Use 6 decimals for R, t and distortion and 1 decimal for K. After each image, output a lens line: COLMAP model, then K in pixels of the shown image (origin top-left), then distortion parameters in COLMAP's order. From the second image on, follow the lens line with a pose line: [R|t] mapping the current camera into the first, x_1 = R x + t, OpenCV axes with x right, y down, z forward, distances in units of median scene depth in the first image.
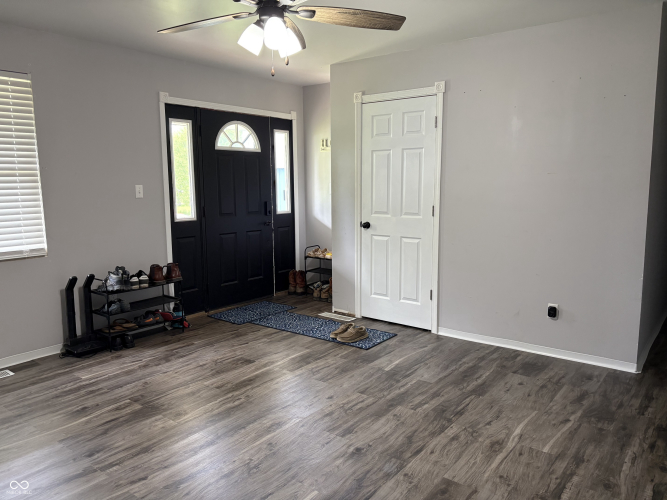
lens RADIAL K [[505.1, 0, 333.9], [0, 505.1, 247.3], [0, 0, 1]] dist [0.050181, -0.034542]
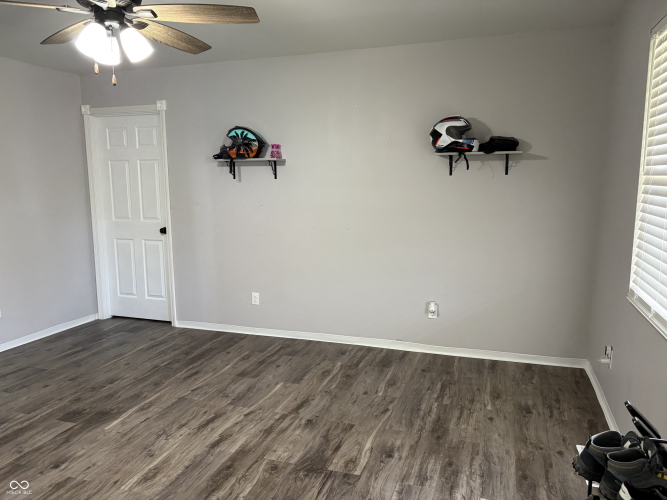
lens RADIAL K [[505.1, 0, 335.5], [0, 505.1, 251.2], [0, 0, 1]] dist [0.050181, -0.034542]
pose [[-0.943799, 0.065684, -0.323927, -0.125700], [-0.024552, 0.963415, 0.266889, -0.215924], [0.329606, 0.259842, -0.907657, 1.449880]]
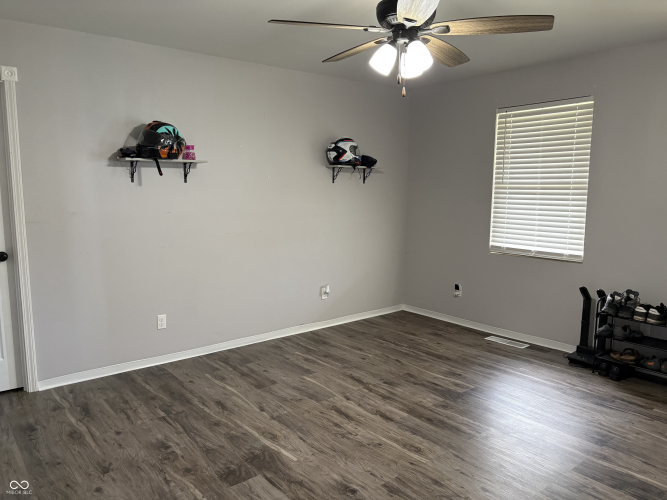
lens RADIAL K [[505.1, 0, 337.4], [0, 505.1, 249.7], [0, 0, 1]] dist [0.050181, -0.034542]
pose [[-0.216271, 0.132481, -0.967303, 0.654075], [-0.129586, 0.978090, 0.162932, -0.133084], [0.967695, 0.160587, -0.194365, 0.788029]]
